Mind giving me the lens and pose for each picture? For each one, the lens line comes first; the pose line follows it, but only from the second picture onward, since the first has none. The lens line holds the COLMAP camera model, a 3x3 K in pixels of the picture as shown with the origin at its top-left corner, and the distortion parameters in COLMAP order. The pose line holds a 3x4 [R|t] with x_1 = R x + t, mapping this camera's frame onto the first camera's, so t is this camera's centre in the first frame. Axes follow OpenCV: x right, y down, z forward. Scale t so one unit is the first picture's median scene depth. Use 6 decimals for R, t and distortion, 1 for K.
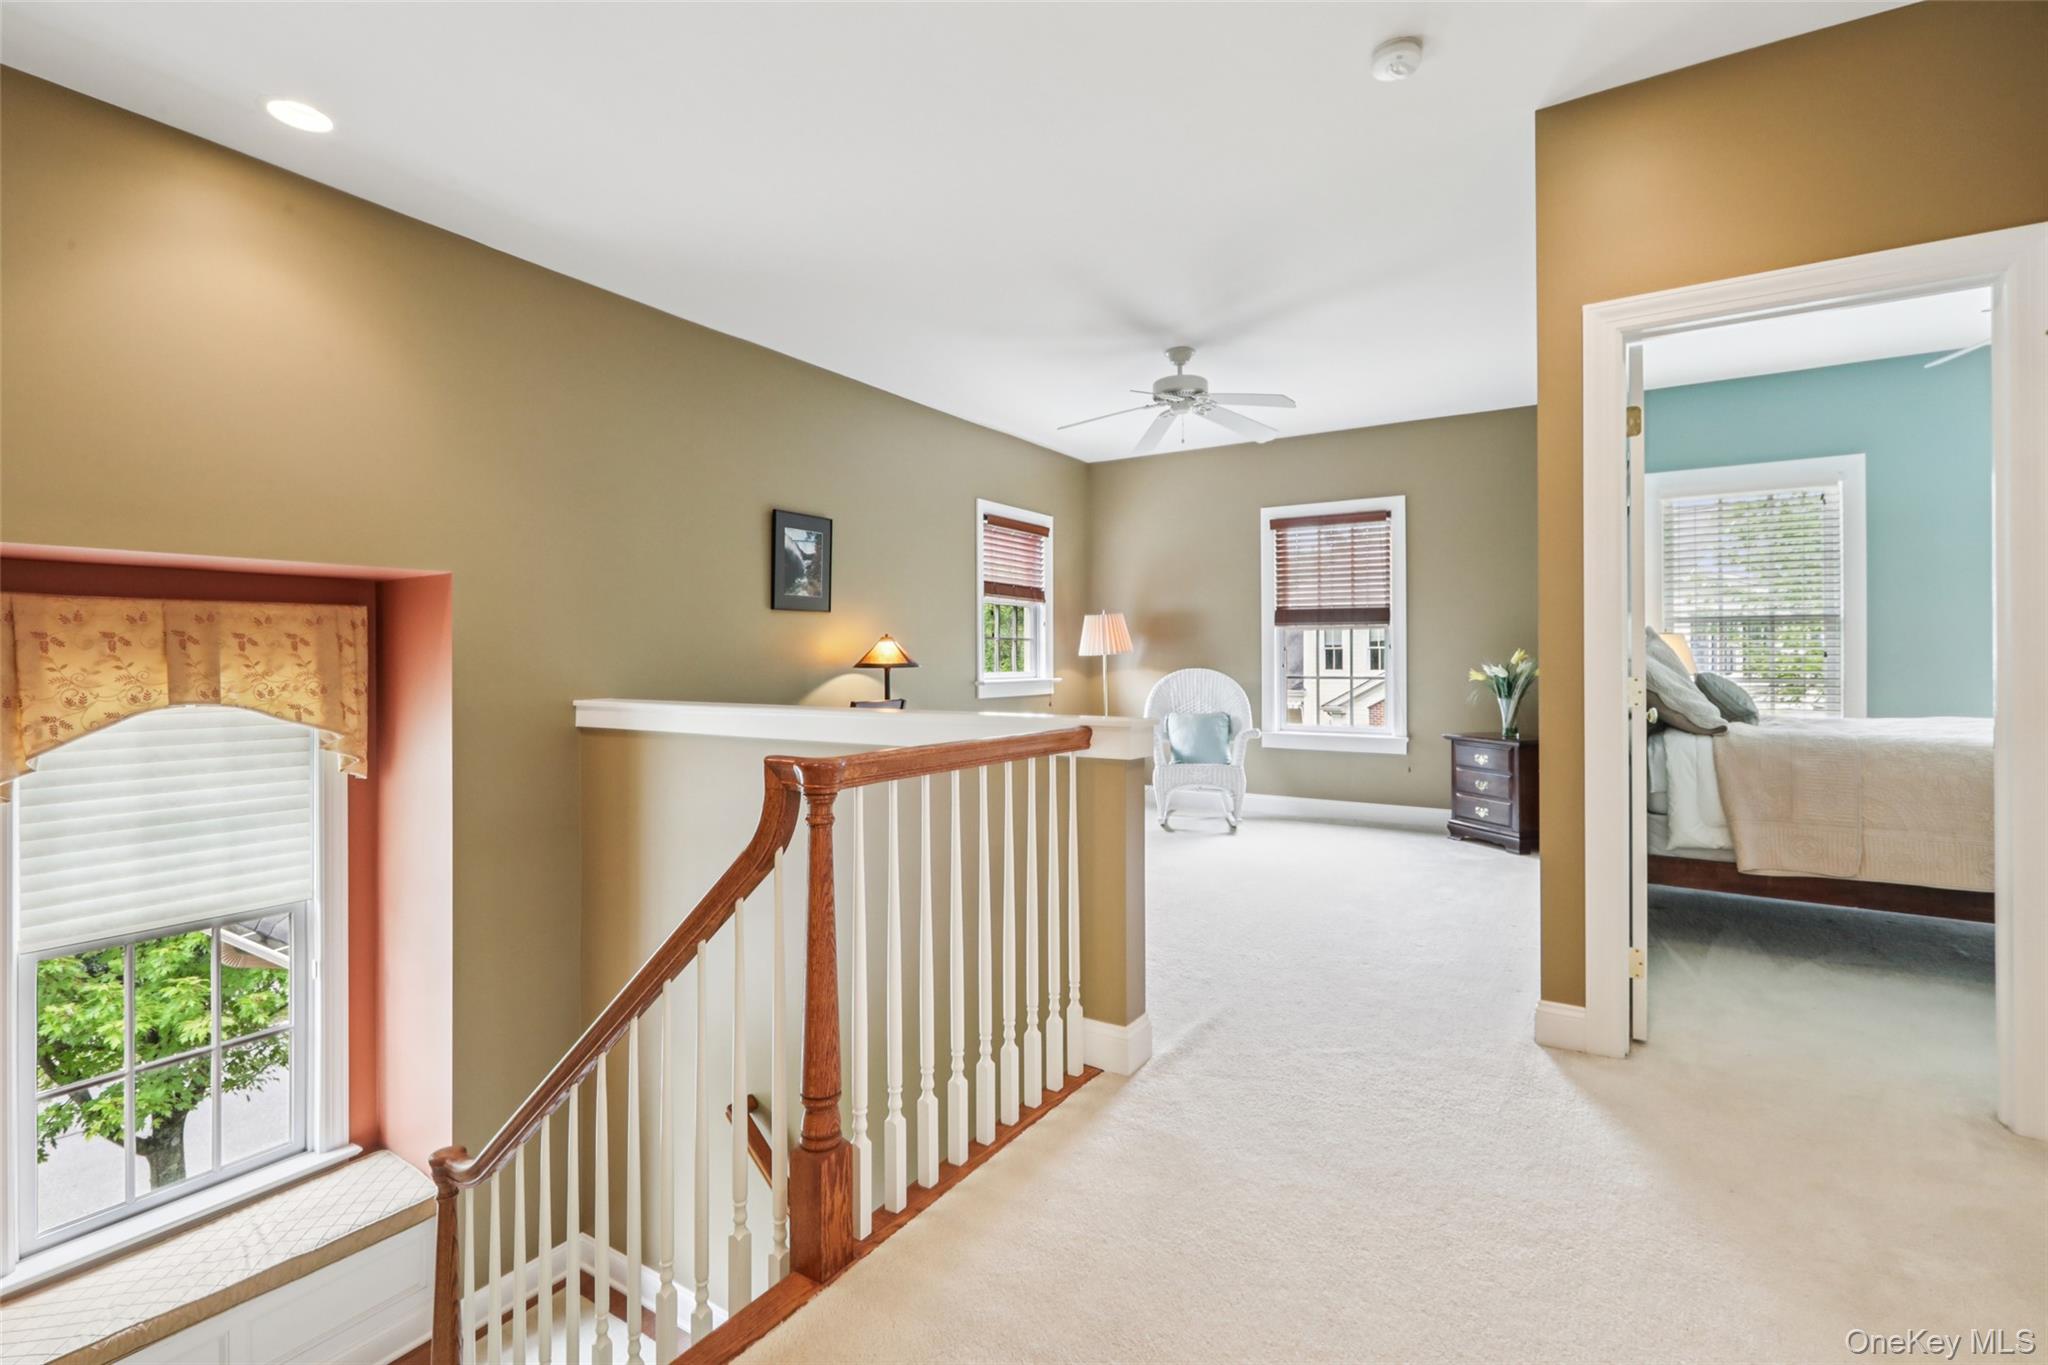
lens RADIAL K [[907.0, 0, 1017.7], [0, 907.0, 681.0], [0, 0, 1]] dist [0.000858, 0.000163]
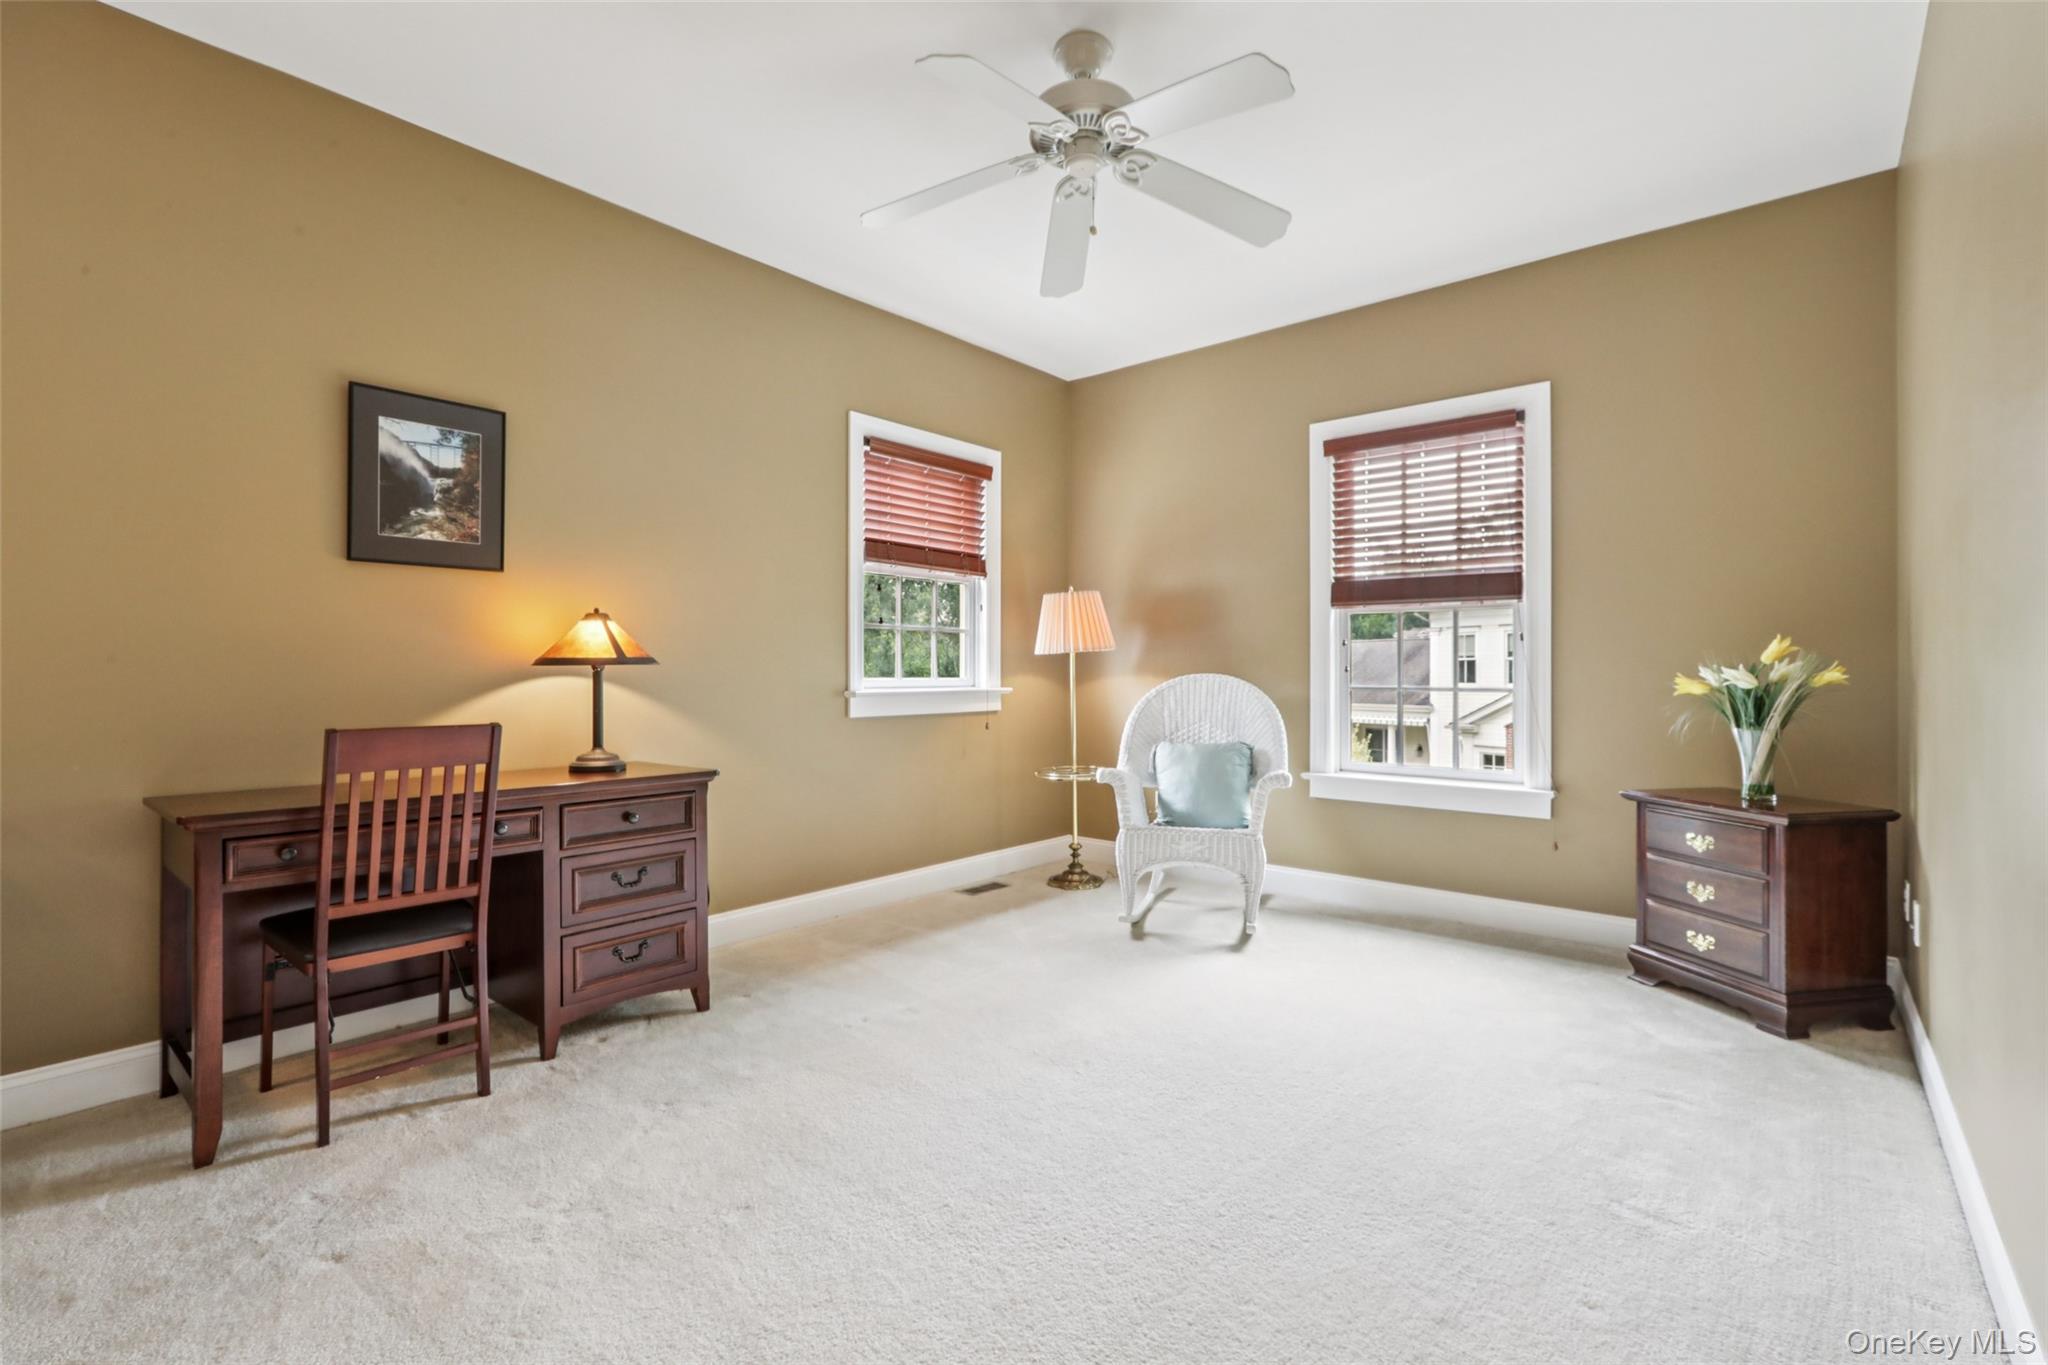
lens RADIAL K [[900.0, 0, 1018.9], [0, 900.0, 690.3], [0, 0, 1]] dist [-0.000924, 0.000157]
pose [[0.991400, 0.005942, -0.130730, 0.159685], [-0.006364, 0.999976, -0.002812, 0.000723], [0.130710, 0.003619, 0.991414, 0.369737]]
